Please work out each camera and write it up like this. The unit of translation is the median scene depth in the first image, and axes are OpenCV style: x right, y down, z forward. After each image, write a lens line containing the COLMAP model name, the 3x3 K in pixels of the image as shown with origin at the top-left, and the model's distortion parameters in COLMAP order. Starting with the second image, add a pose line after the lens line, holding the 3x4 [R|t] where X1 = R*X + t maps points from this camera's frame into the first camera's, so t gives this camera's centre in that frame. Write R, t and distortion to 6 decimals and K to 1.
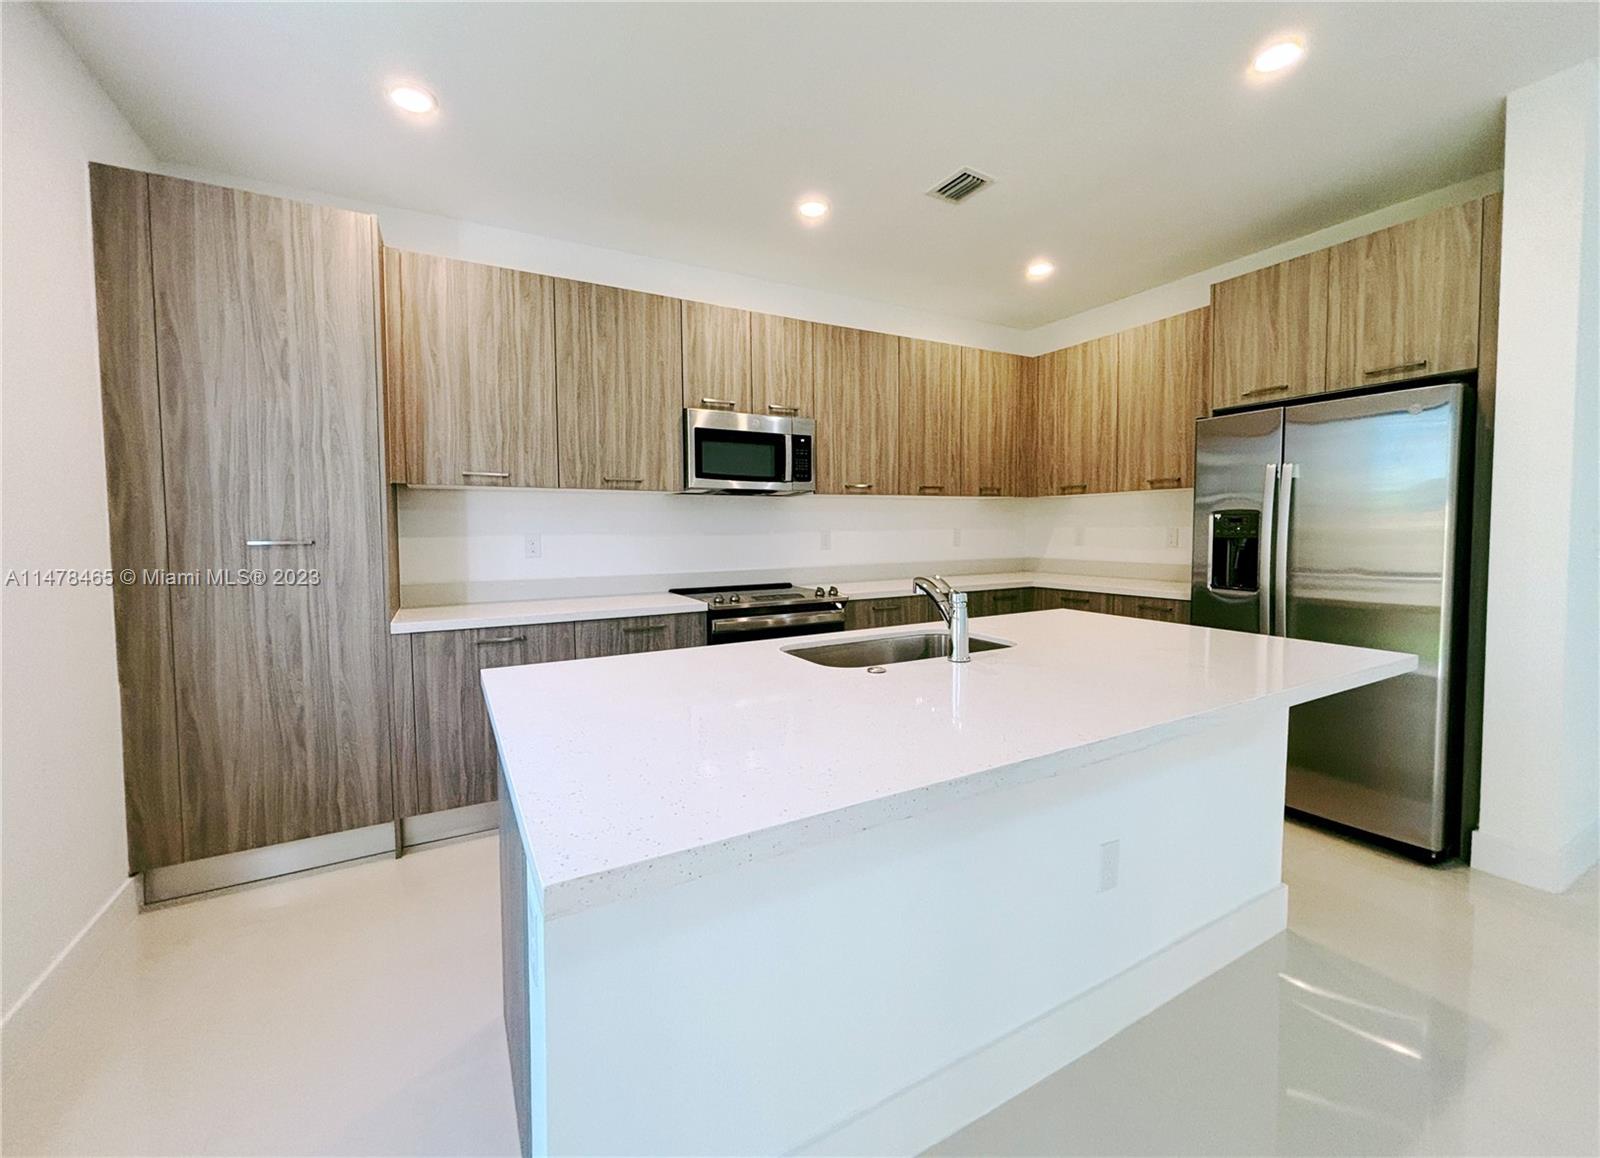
lens RADIAL K [[643.2, 0, 795.4], [0, 643.2, 558.2], [0, 0, 1]] dist [-0.006242, -0.000208]
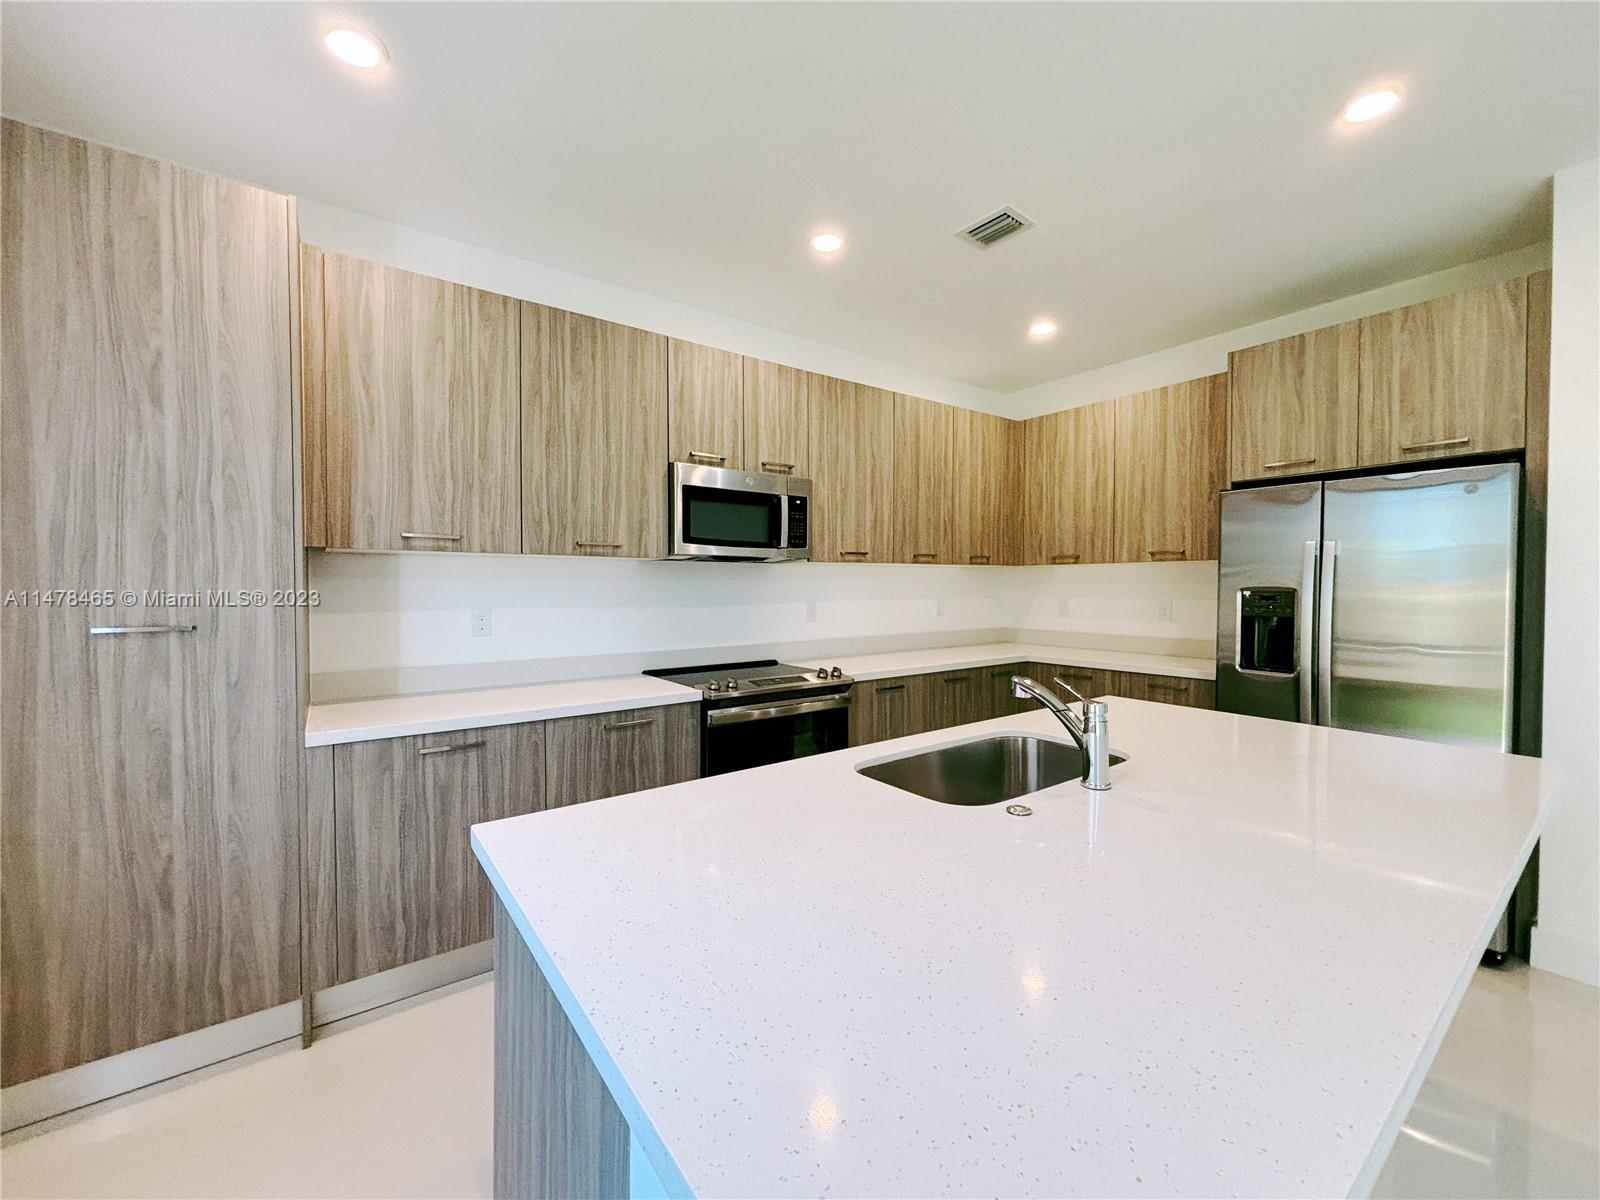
lens RADIAL K [[639.6, 0, 796.6], [0, 639.6, 598.3], [0, 0, 1]] dist [-0.004666, -0.001015]
pose [[0.991766, 0.005304, 0.127951, -0.130223], [-0.001891, 0.999639, -0.026786, -0.032301], [-0.128047, 0.026323, 0.991419, 0.153052]]
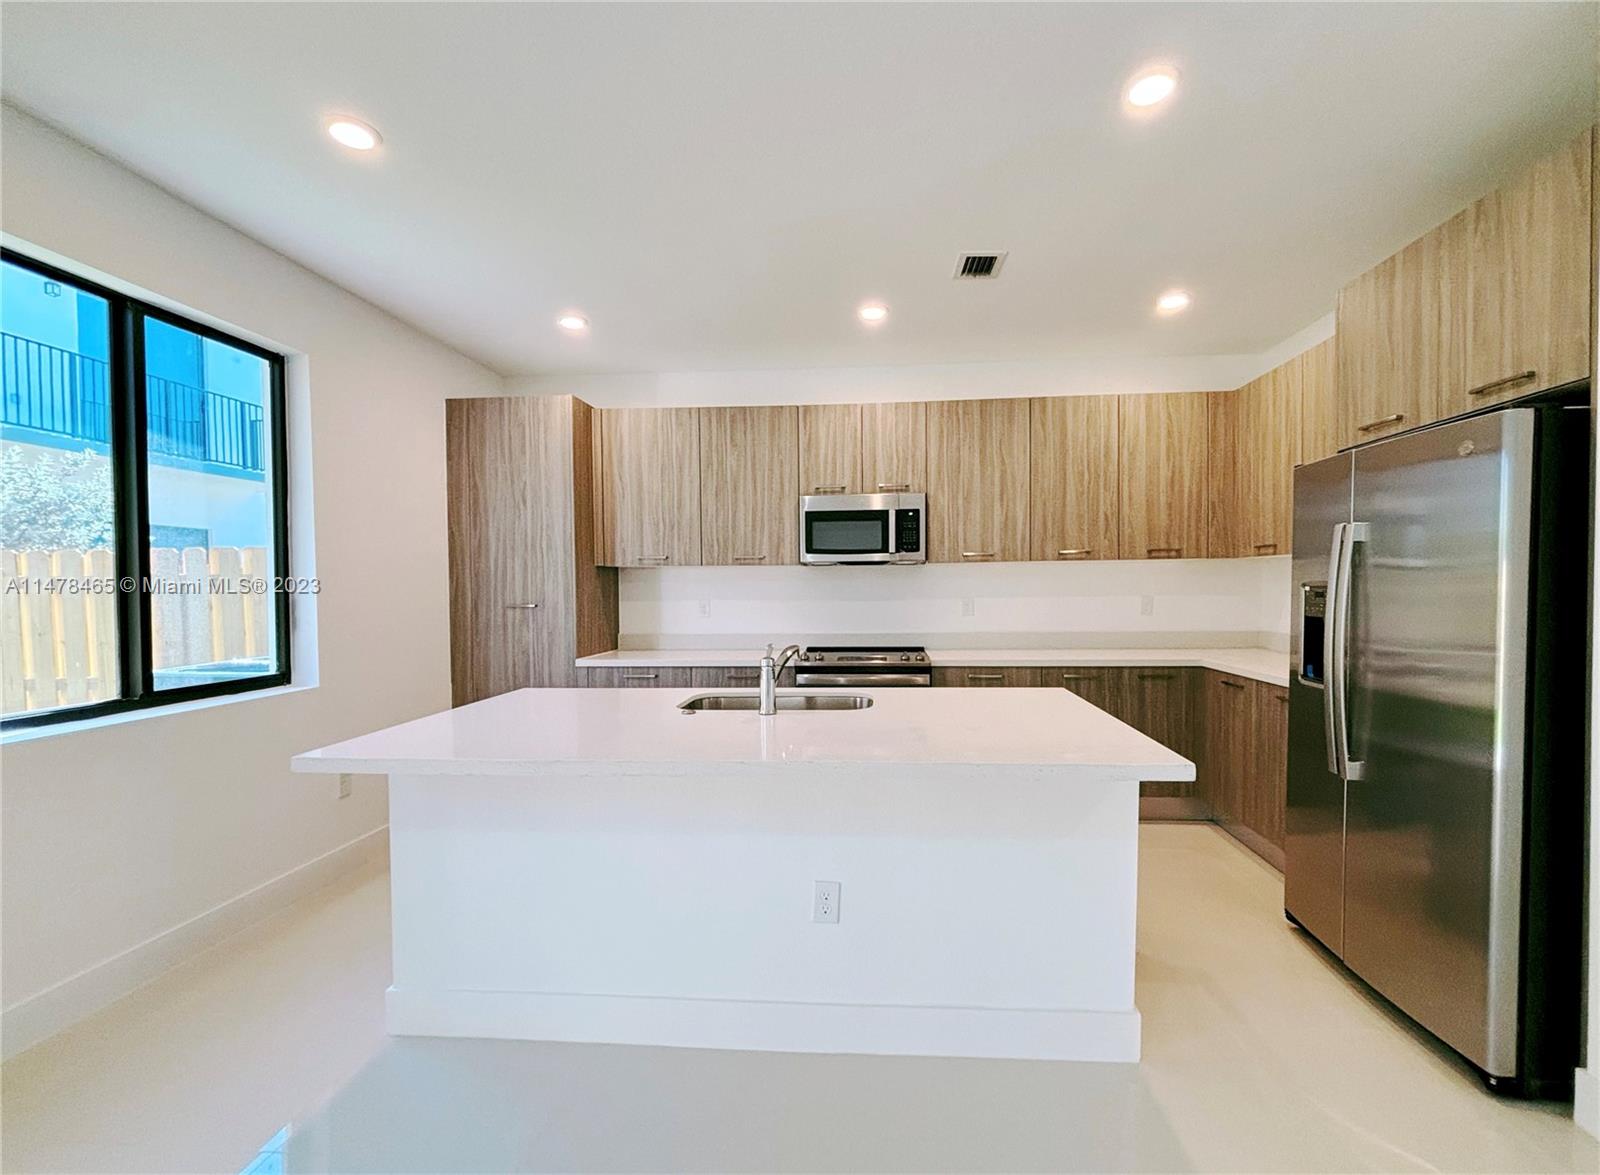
lens RADIAL K [[677.0, 0, 834.0], [0, 677.0, 602.7], [0, 0, 1]] dist [0.003430, -0.001148]
pose [[0.840993, 0.015437, -0.540826, 0.646103], [-0.023502, 0.999692, -0.008011, -0.029195], [0.540535, 0.019448, 0.841097, -0.022775]]
